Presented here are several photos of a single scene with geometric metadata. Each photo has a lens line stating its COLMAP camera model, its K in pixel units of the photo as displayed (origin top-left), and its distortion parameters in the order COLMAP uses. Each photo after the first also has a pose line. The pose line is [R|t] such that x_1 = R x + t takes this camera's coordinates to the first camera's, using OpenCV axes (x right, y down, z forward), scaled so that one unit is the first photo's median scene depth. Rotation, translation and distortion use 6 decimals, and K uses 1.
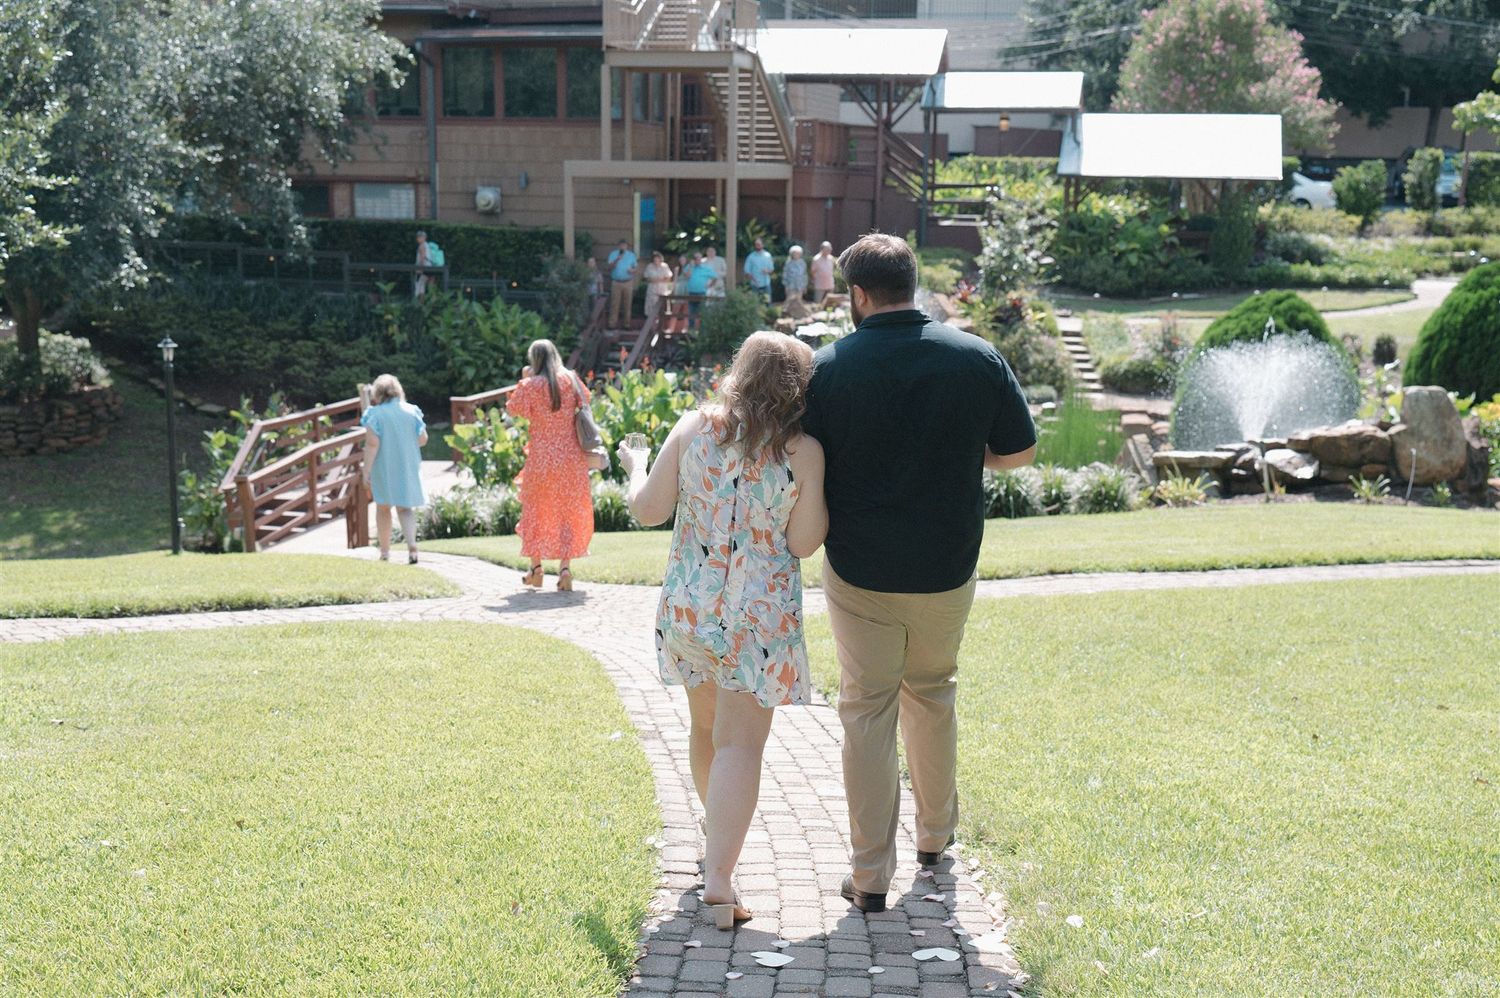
lens RADIAL K [[1516.6, 0, 750.0], [0, 1516.6, 499.0], [0, 0, 1]] dist [0.007322, -0.004779]
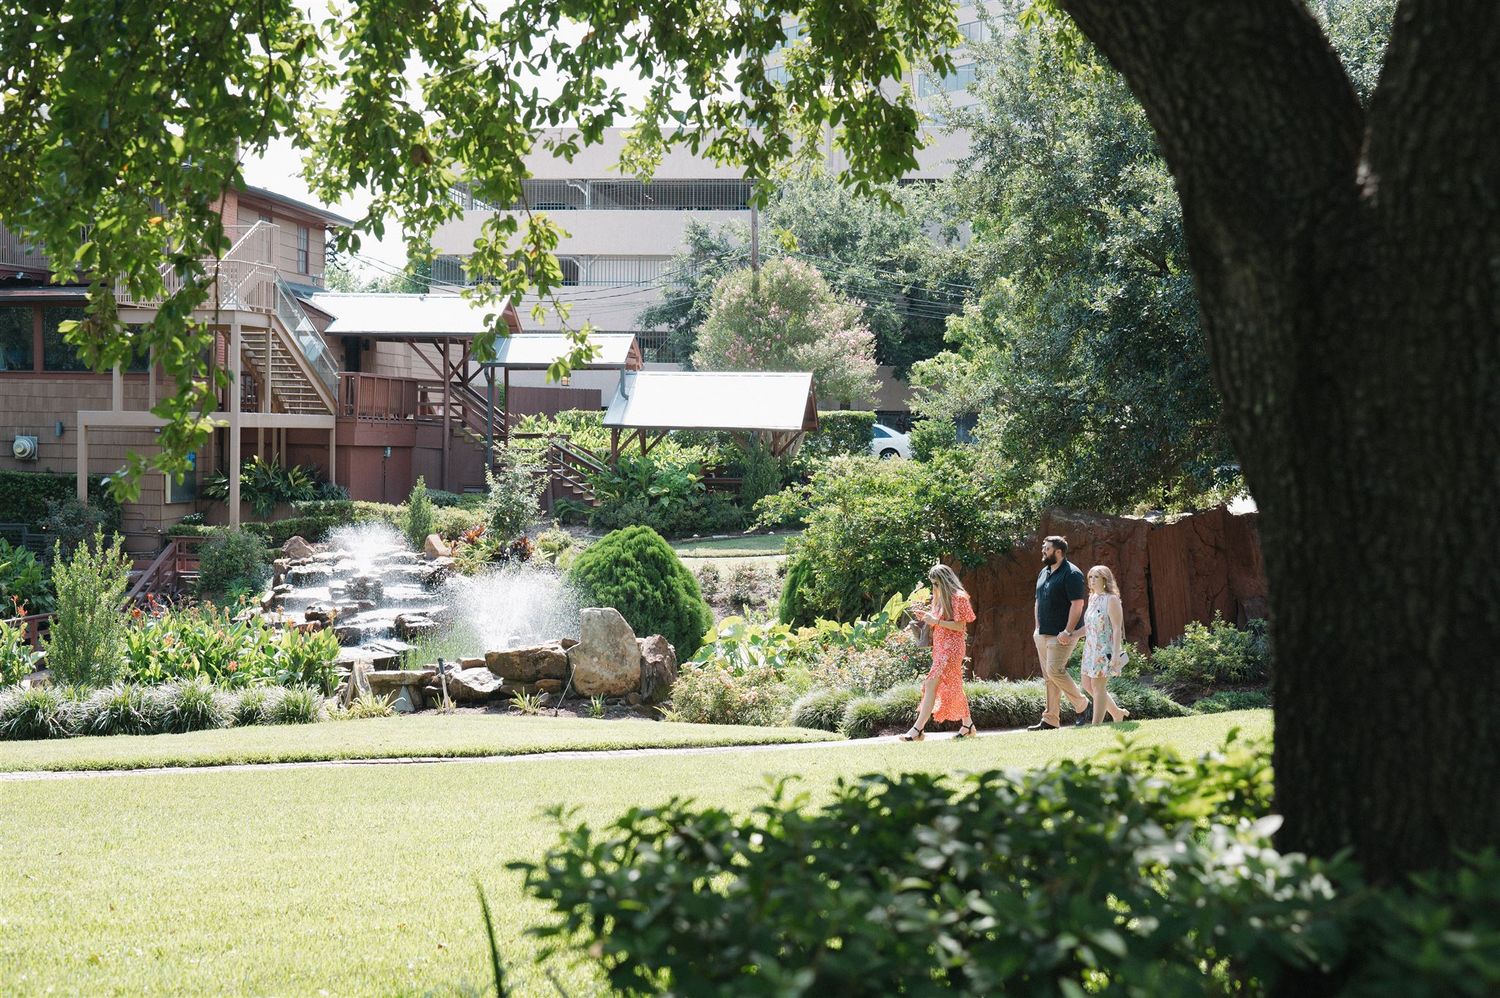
lens RADIAL K [[1496.6, 0, 750.0], [0, 1496.6, 499.0], [0, 0, 1]] dist [-0.002713, -0.001682]
pose [[0.995933, -0.003279, 0.090037, 0.221621], [0.018121, 0.986205, -0.164532, 0.013974], [-0.088256, 0.165495, 0.982254, -0.040291]]
